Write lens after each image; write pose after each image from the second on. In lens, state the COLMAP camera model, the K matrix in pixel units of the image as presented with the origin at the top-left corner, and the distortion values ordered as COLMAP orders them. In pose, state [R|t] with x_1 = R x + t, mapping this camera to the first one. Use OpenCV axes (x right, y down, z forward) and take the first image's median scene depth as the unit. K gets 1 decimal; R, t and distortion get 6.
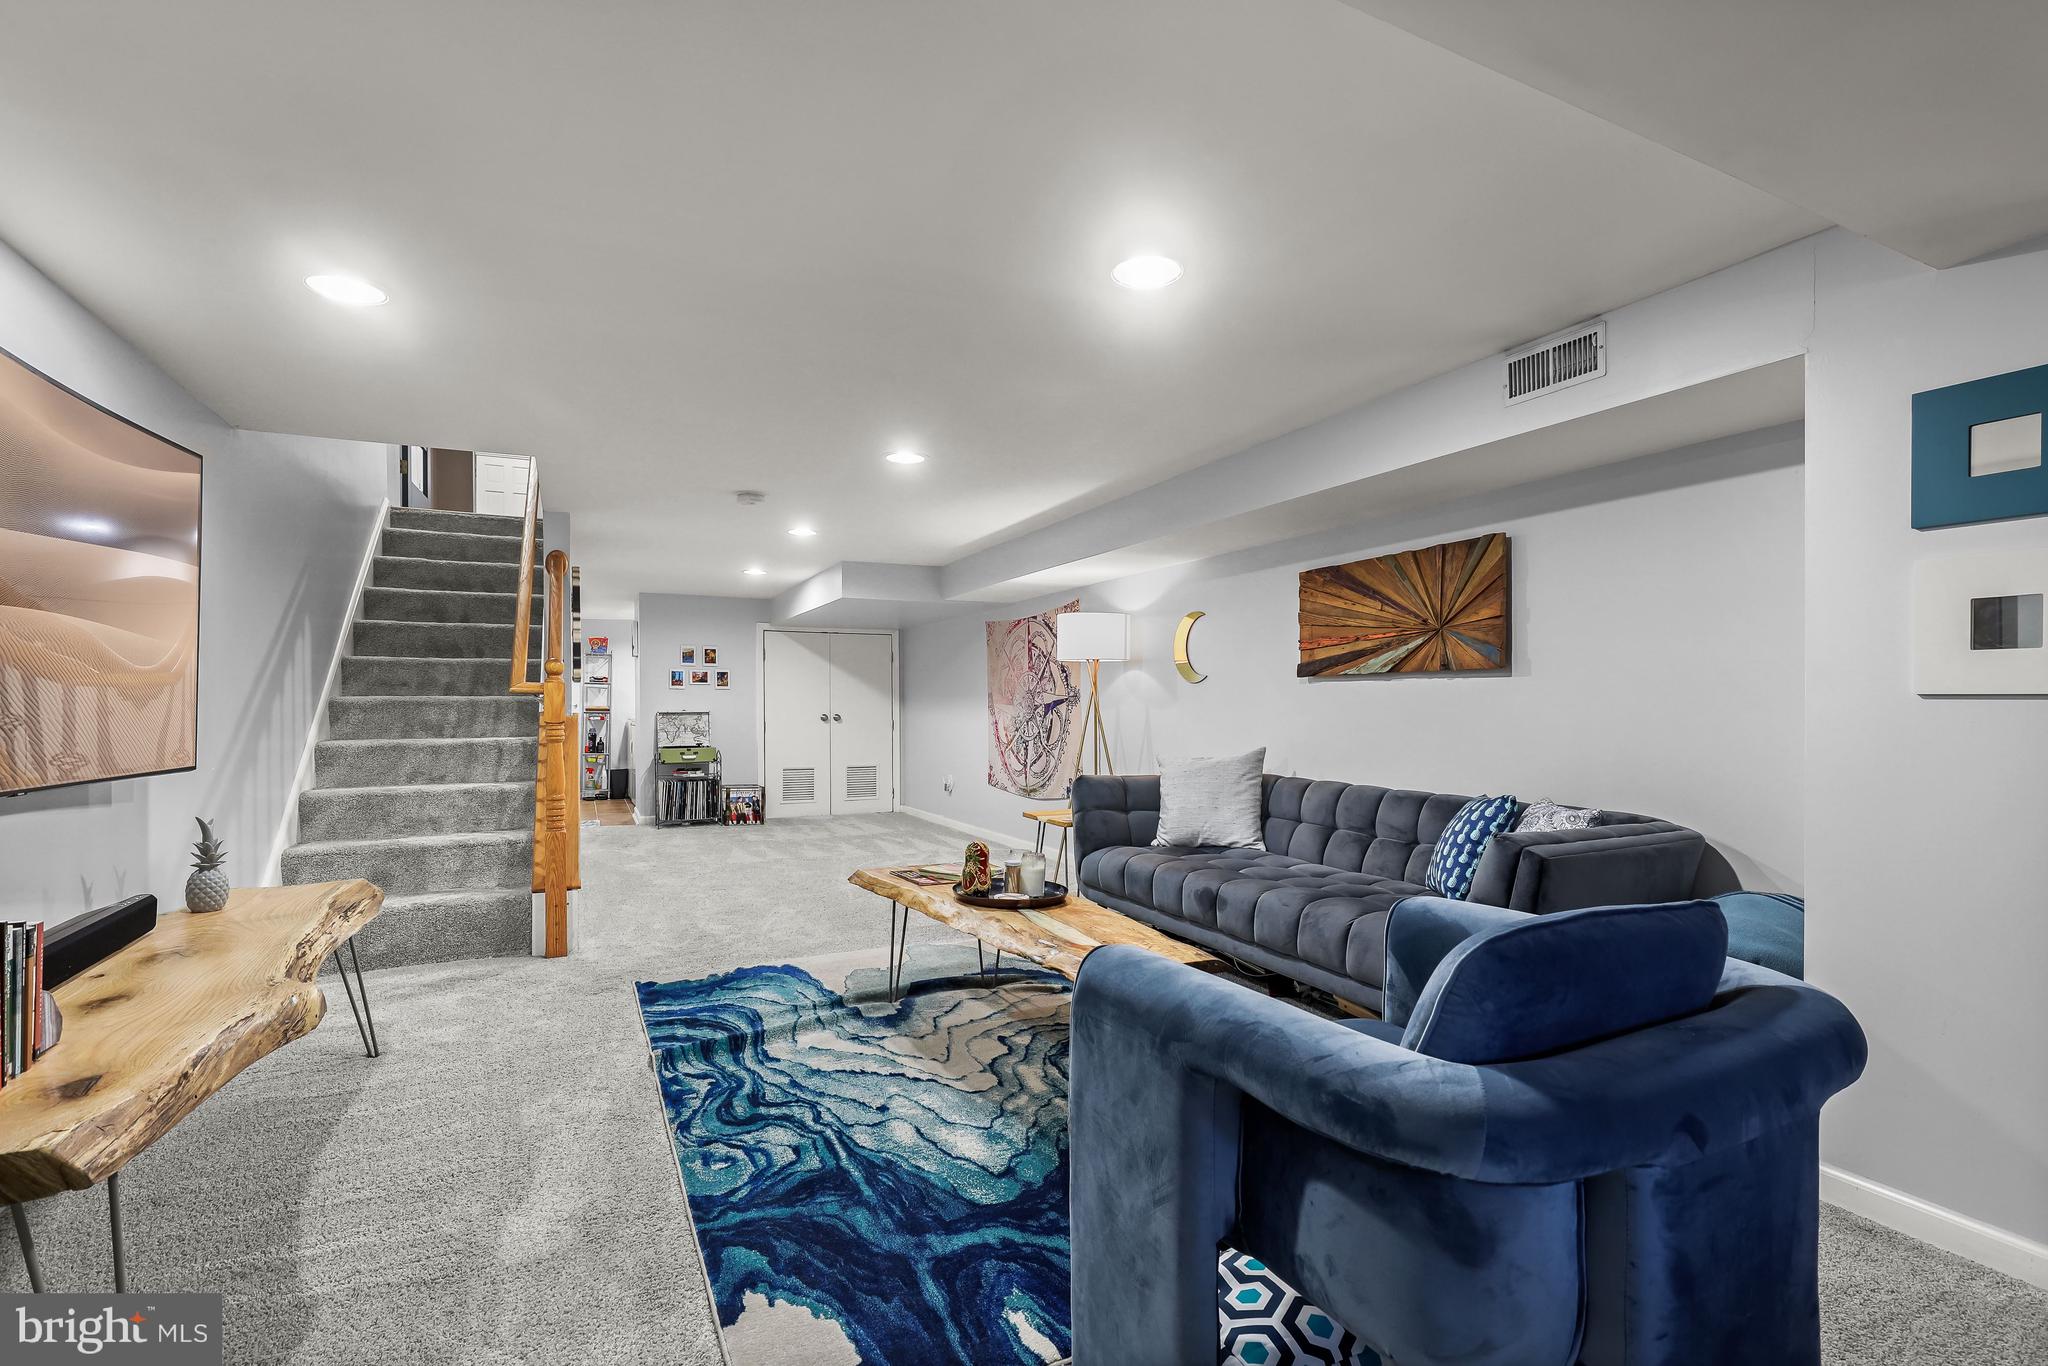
lens RADIAL K [[933.9, 0, 1026.7], [0, 933.9, 702.1], [0, 0, 1]] dist [0.001174, -0.000486]
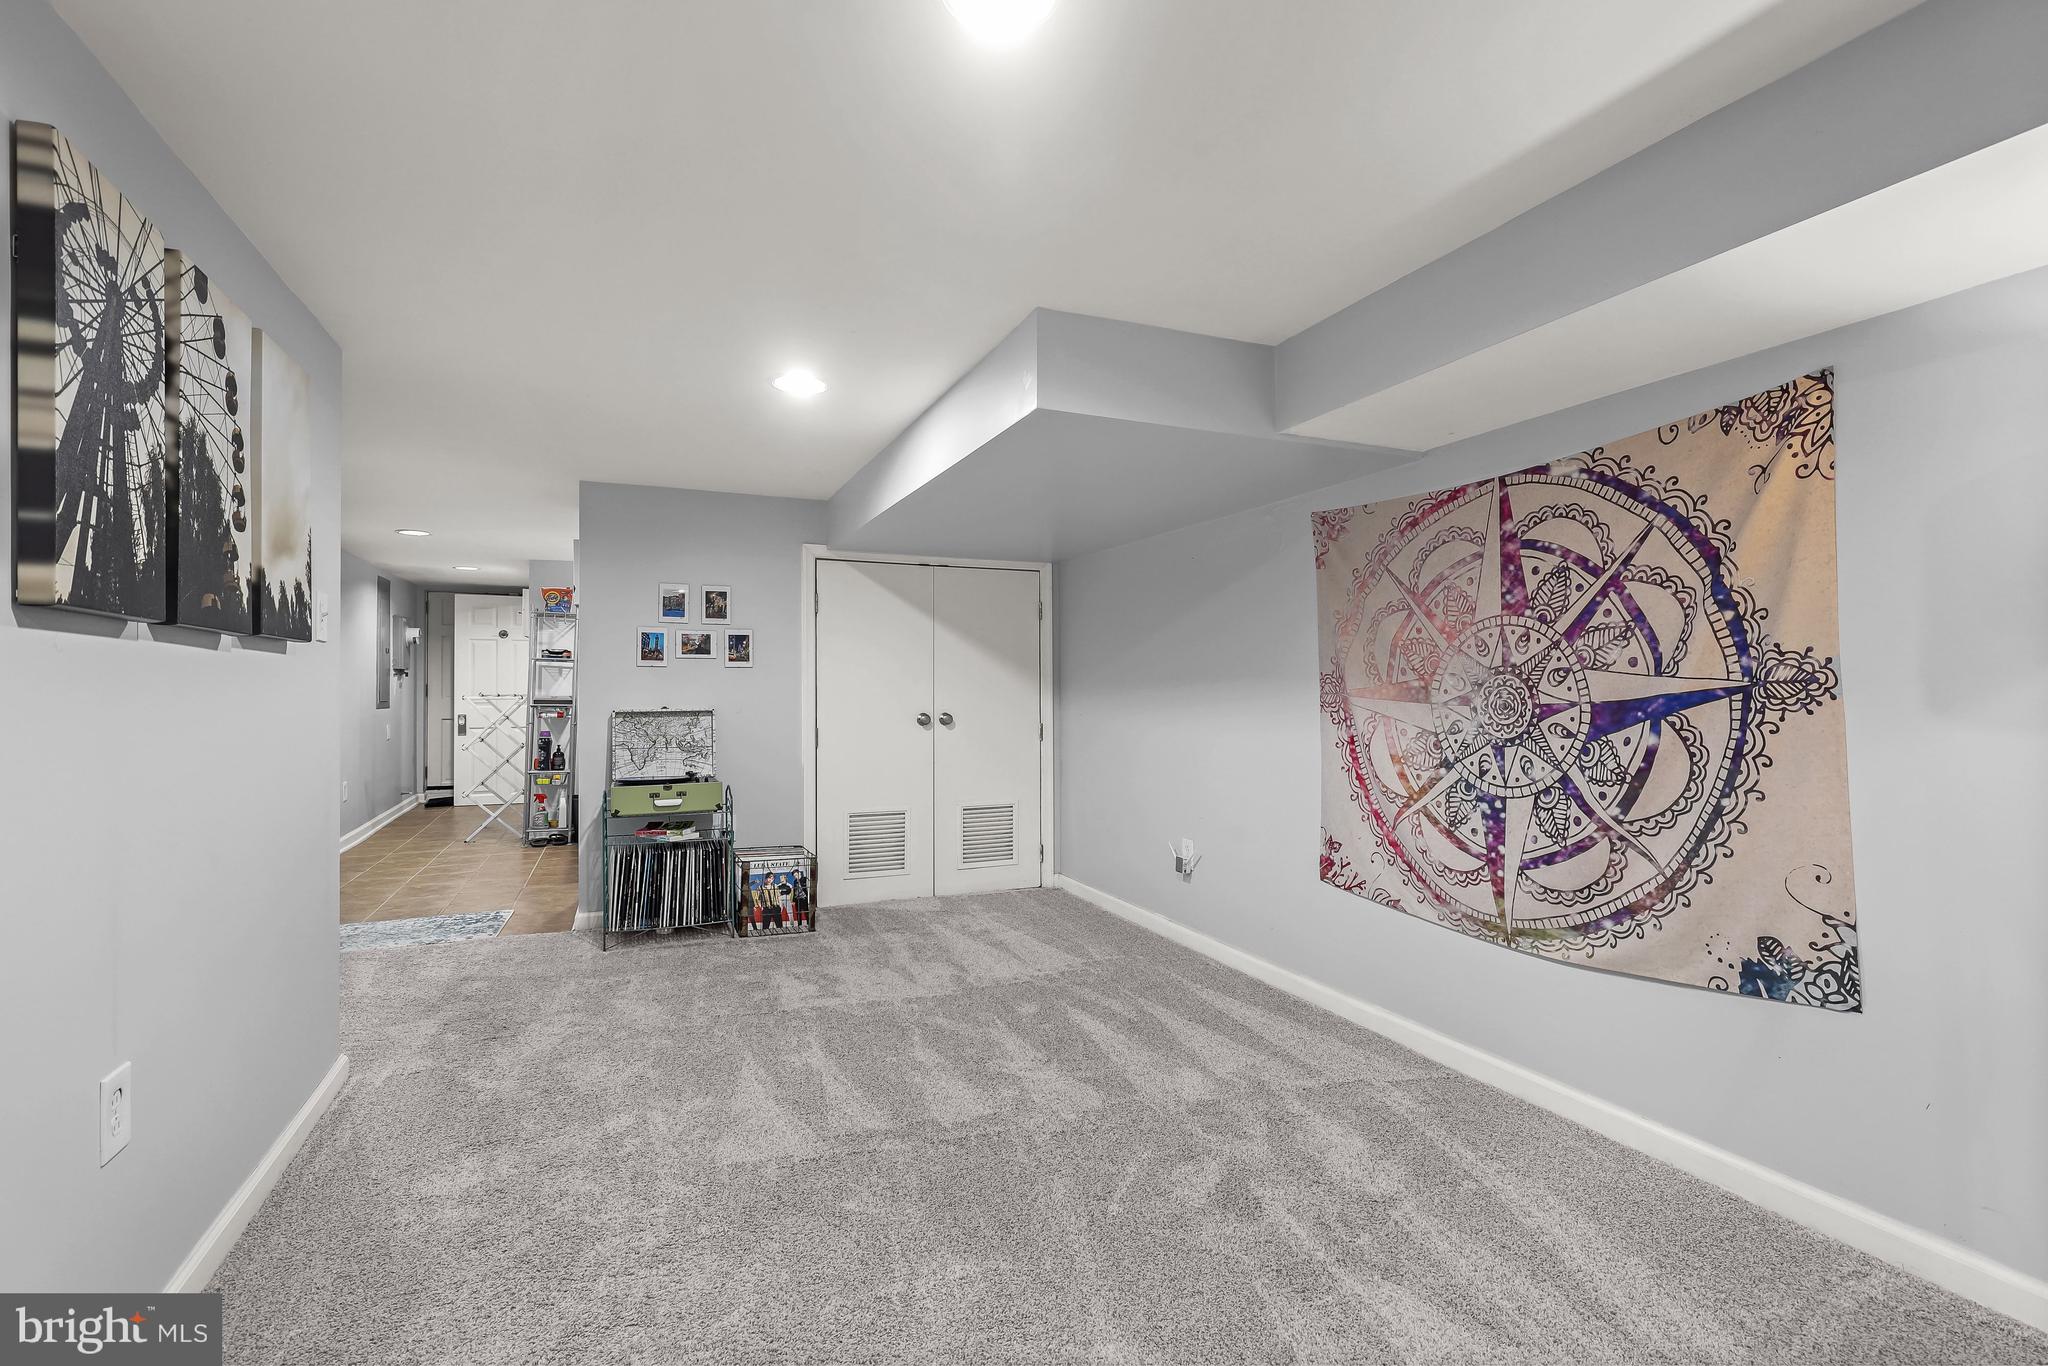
lens RADIAL K [[933.9, 0, 1019.5], [0, 933.9, 668.1], [0, 0, 1]] dist [0.001174, -0.000486]
pose [[0.998585, -0.001246, -0.053165, -0.140541], [0.000275, 0.999833, -0.018272, -0.003683], [0.053179, 0.018231, 0.998419, 0.487235]]
